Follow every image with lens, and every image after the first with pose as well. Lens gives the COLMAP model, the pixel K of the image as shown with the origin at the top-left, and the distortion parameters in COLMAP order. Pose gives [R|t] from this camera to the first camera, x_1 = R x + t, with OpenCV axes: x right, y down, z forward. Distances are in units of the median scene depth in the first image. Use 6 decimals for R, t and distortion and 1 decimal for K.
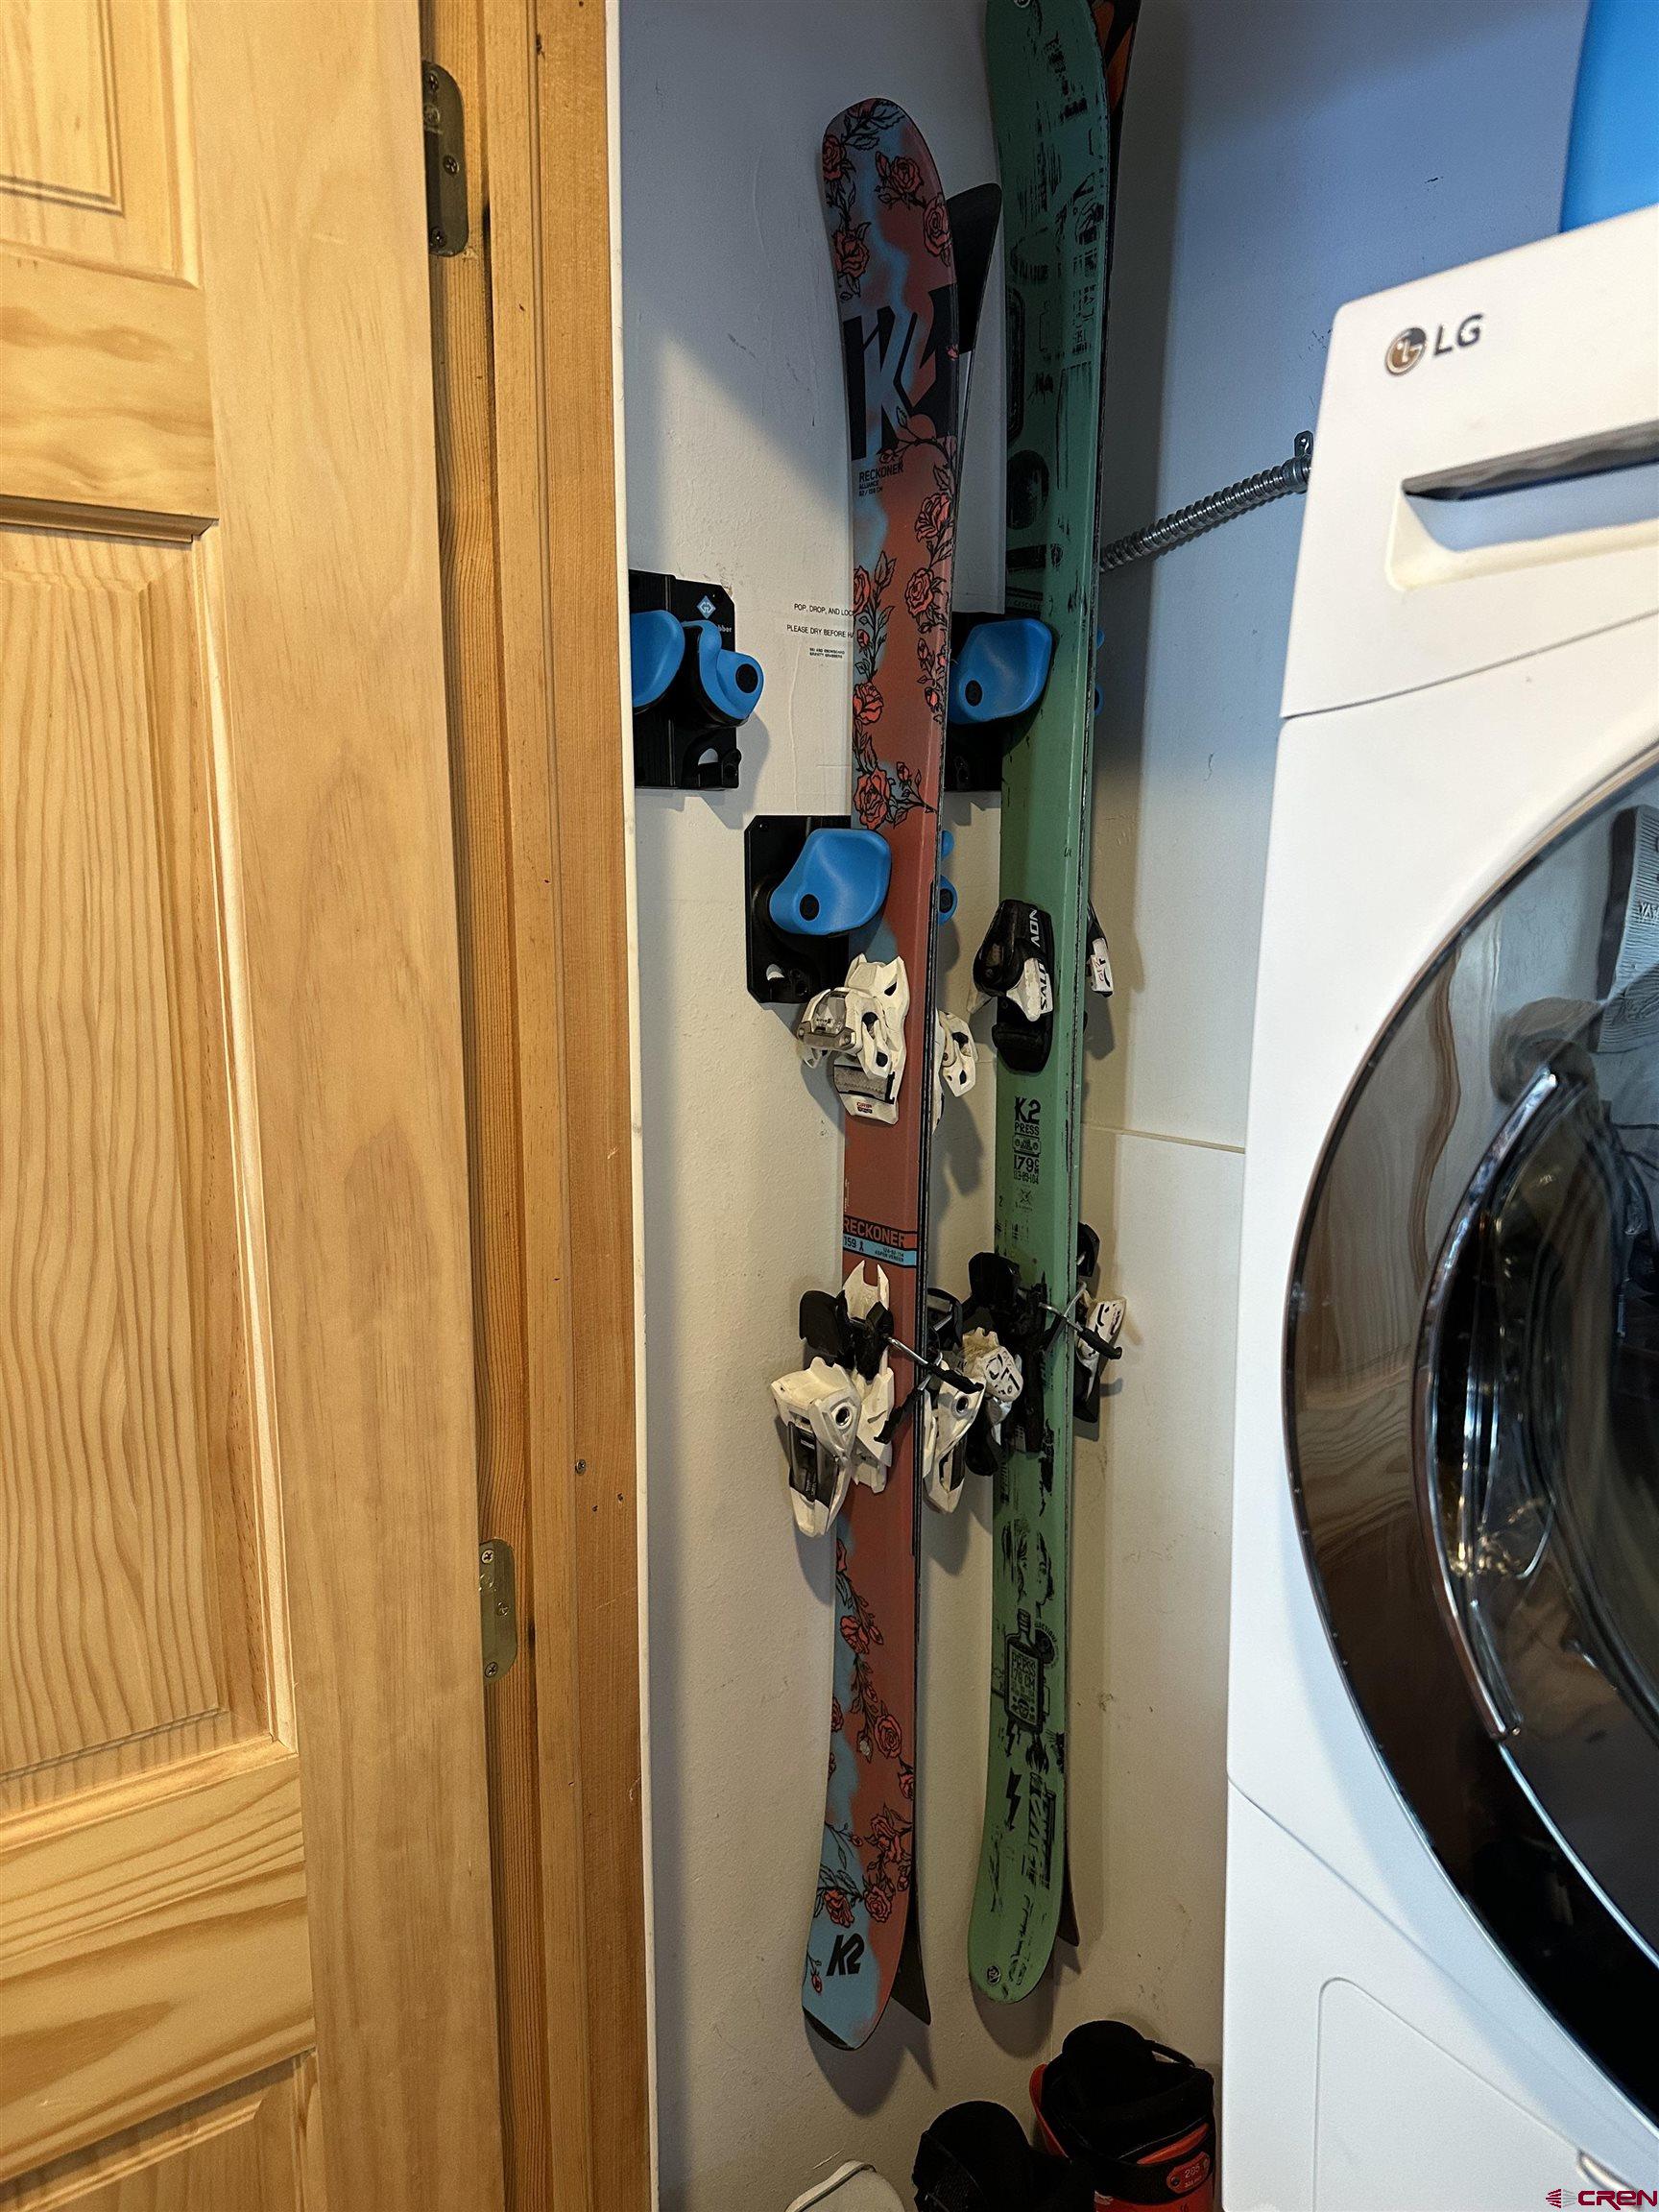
lens RADIAL K [[1543.1, 0, 843.5], [0, 1543.1, 1108.8], [0, 0, 1]] dist [0.040422, -0.052094]
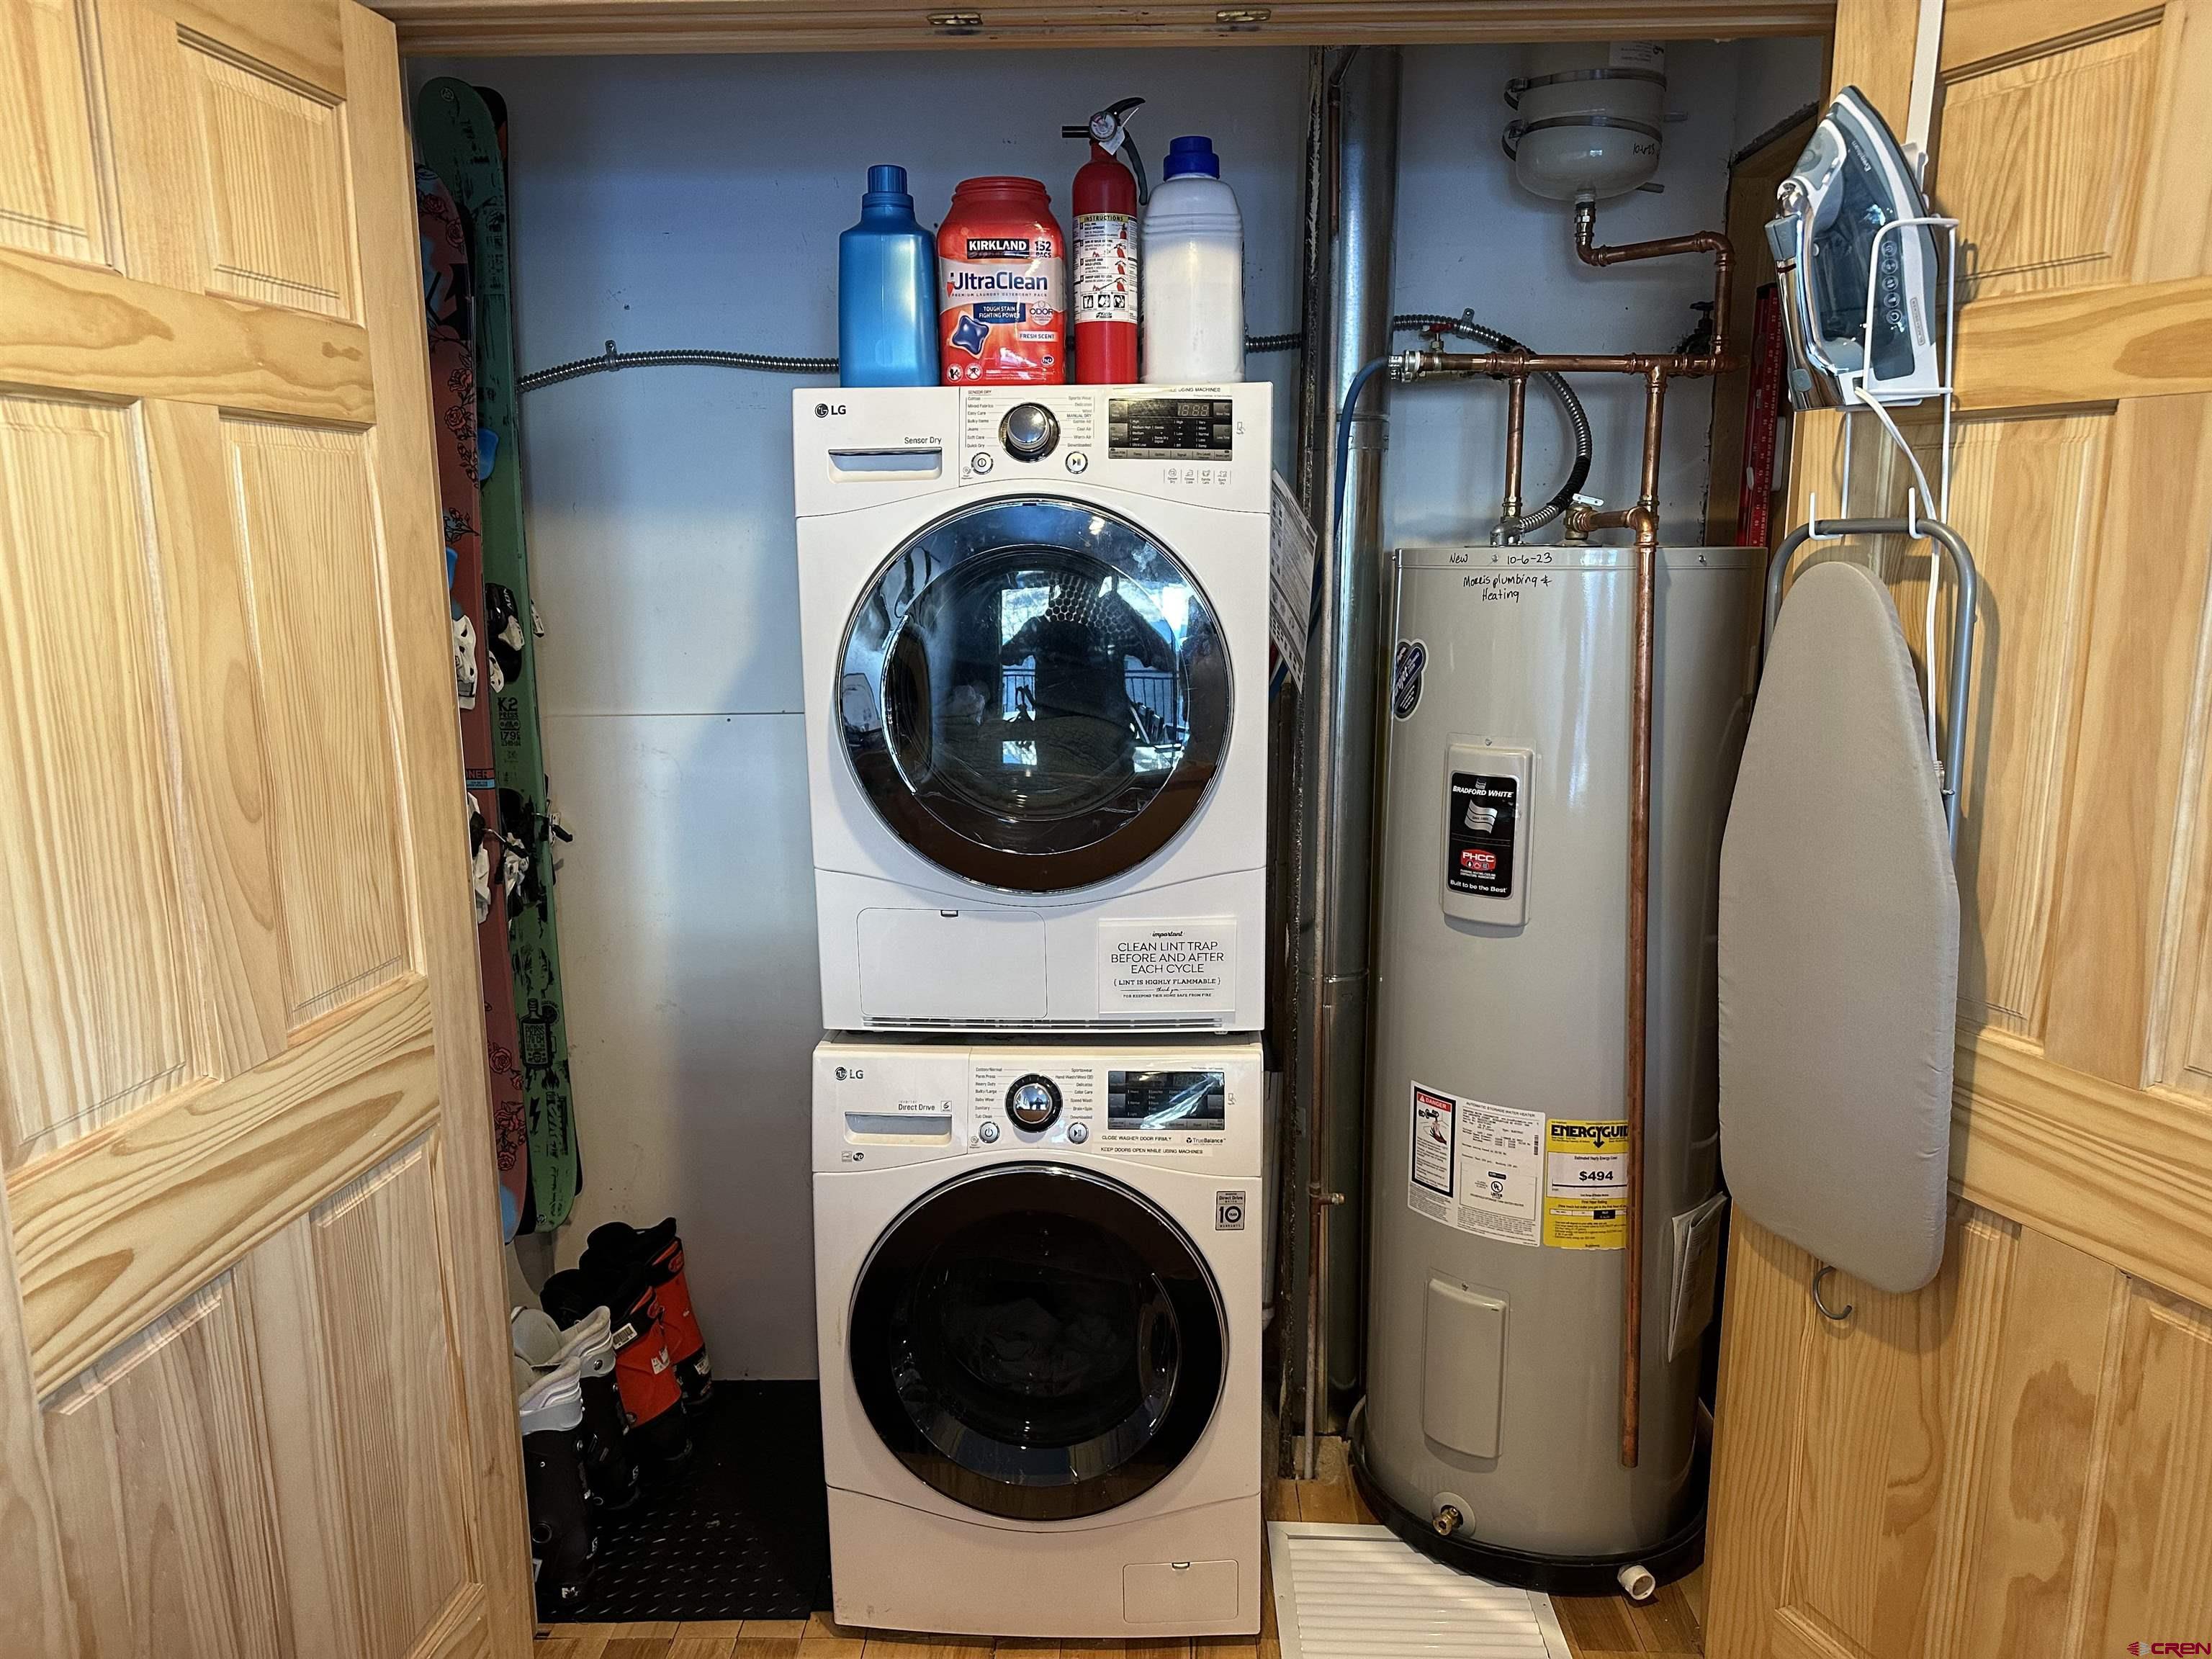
lens RADIAL K [[1543.1, 0, 1112.3], [0, 1543.1, 826.6], [0, 0, 1]] dist [0.040422, -0.052094]
pose [[0.661863, -0.144419, 0.735581, -0.805557], [0.133837, 0.988266, 0.073606, 0.108525], [-0.737580, 0.049731, 0.673426, -0.746999]]
